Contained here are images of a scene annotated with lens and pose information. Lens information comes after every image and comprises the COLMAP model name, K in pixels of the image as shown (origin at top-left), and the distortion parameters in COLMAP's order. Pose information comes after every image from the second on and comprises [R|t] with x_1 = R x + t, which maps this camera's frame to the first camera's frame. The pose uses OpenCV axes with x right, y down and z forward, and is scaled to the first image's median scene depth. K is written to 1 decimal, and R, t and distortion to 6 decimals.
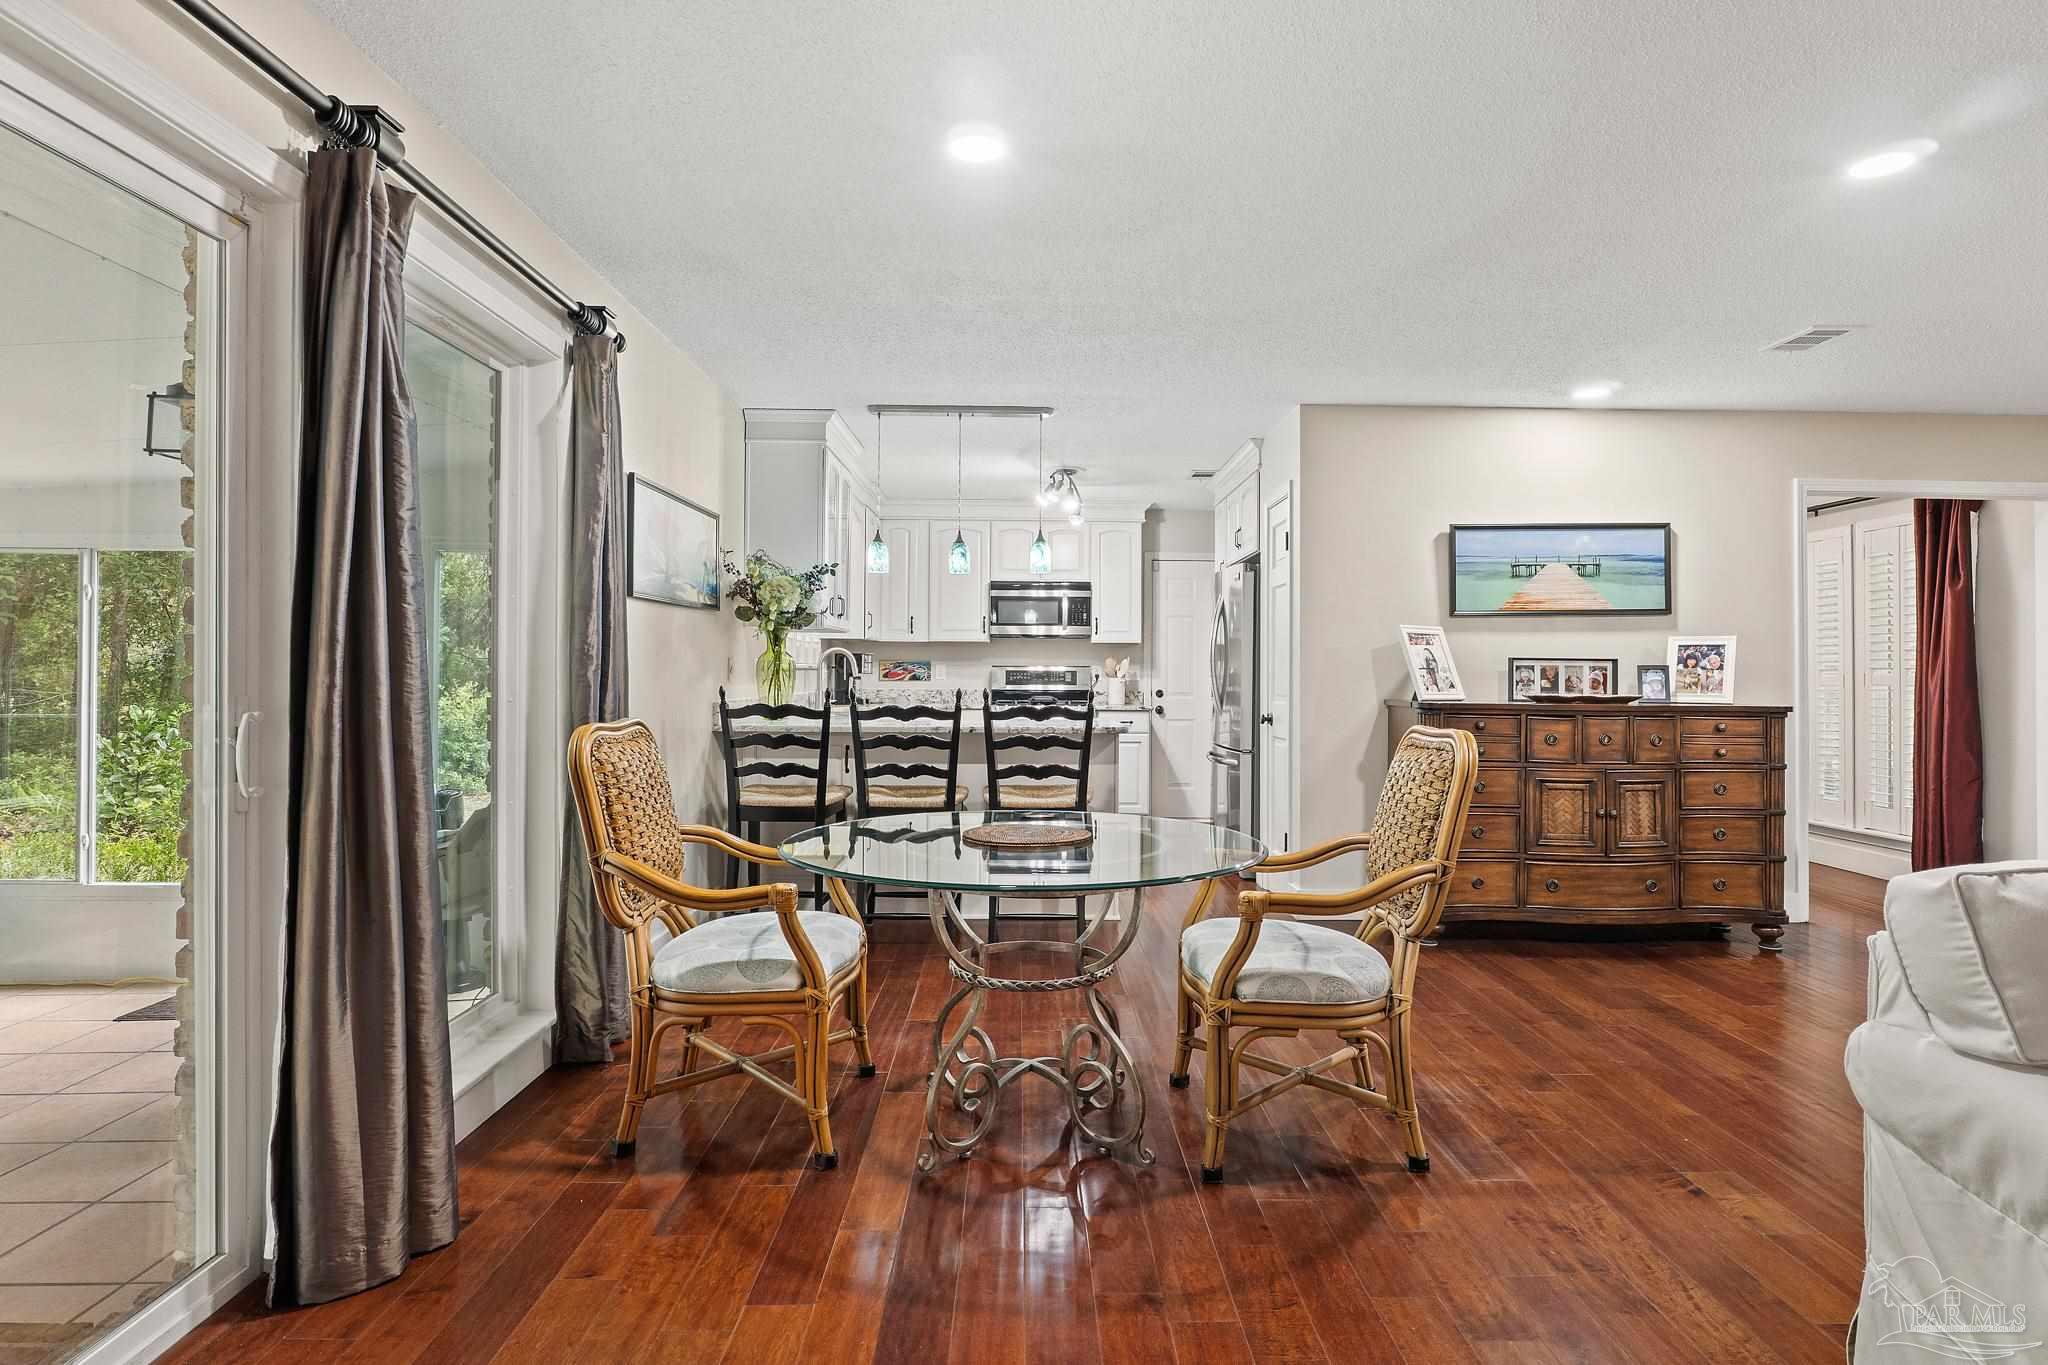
lens RADIAL K [[1124.4, 0, 1030.3], [0, 1124.4, 670.2], [0, 0, 1]] dist [-0.000041, 0.000008]
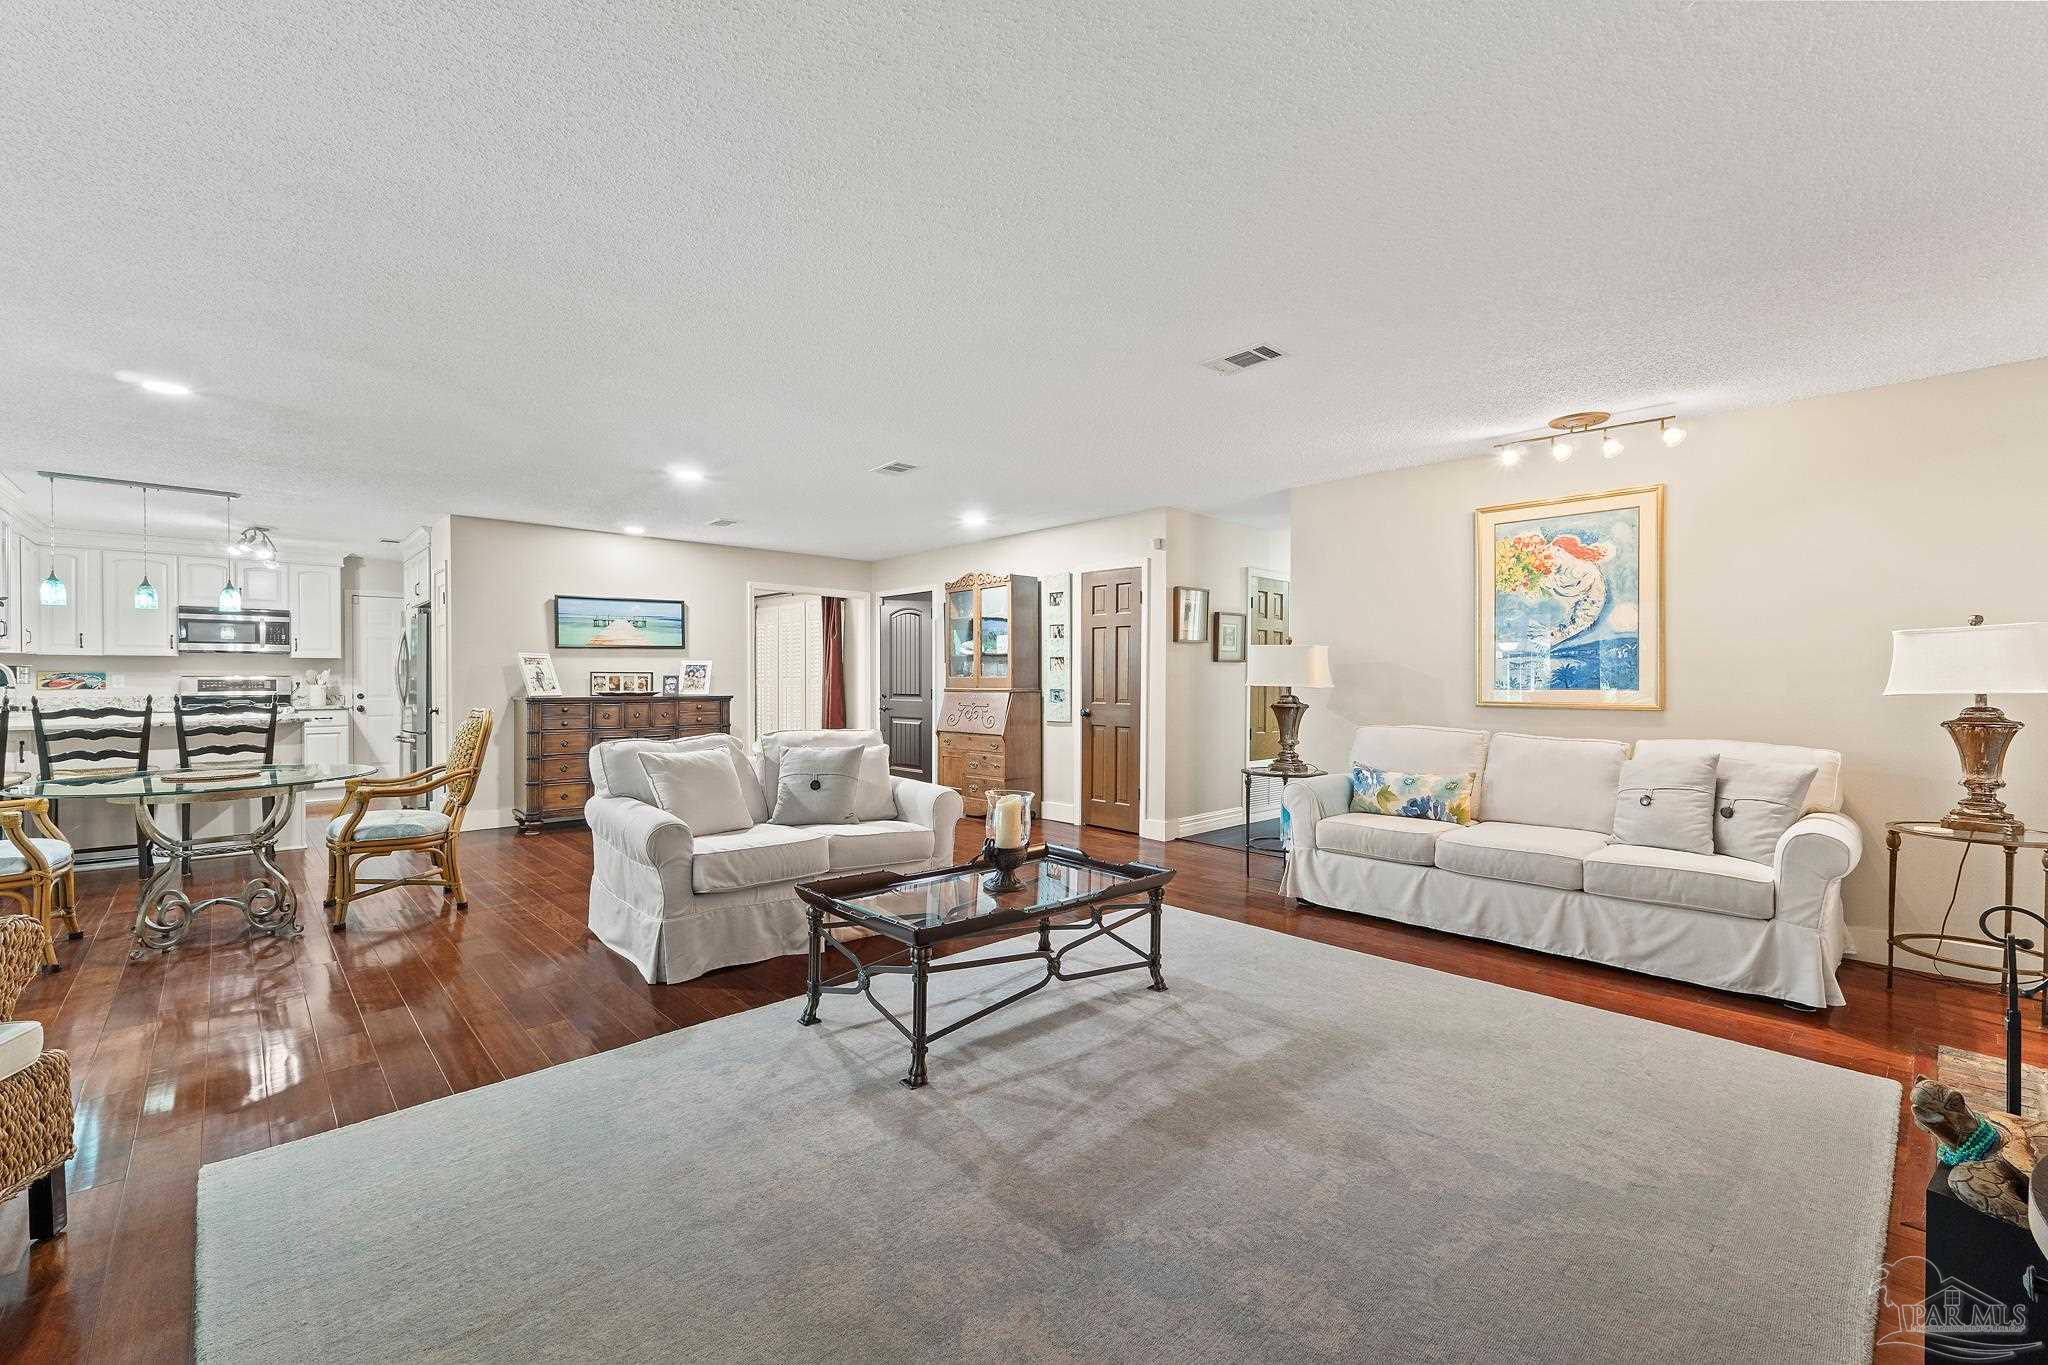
lens RADIAL K [[855.0, 0, 1028.1], [0, 855.0, 685.5], [0, 0, 1]] dist [0.007371, -0.000410]
pose [[0.735816, -0.011963, 0.677076, 0.011979], [0.003326, 0.999896, 0.014052, -0.005074], [-0.677174, -0.008088, 0.735779, -0.403867]]
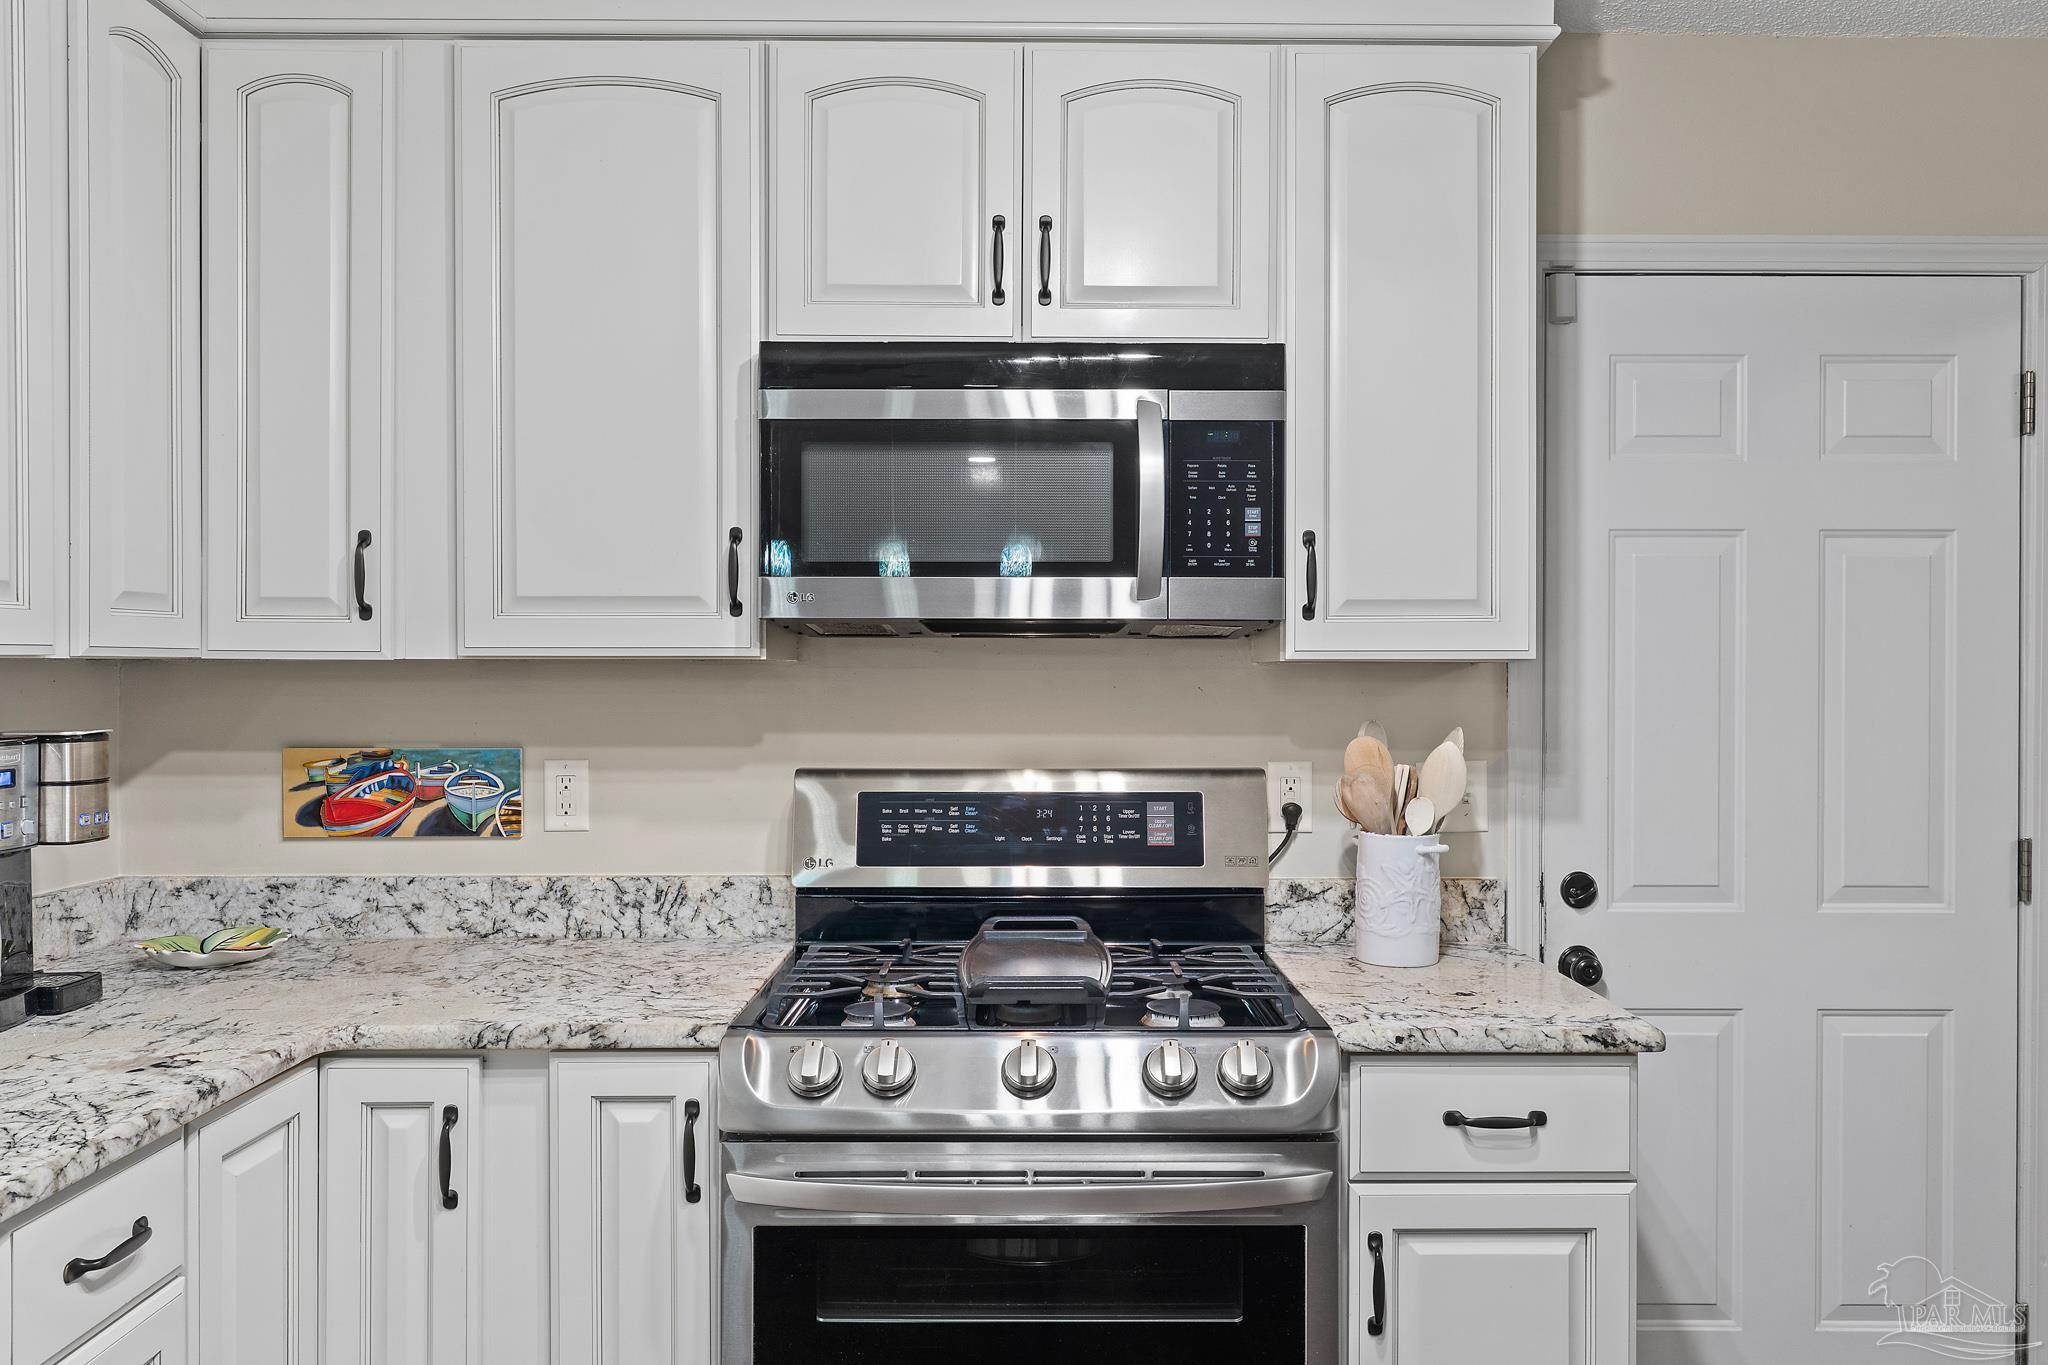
lens RADIAL K [[1505.1, 0, 1024.0], [0, 1505.1, 682.5], [0, 0, 1]] dist [-0.000357, -0.000125]
pose [[0.999793, -0.004871, -0.019738, 0.019902], [0.005027, 0.999957, 0.007832, -0.031506], [0.019699, -0.007929, 0.999775, 1.016167]]
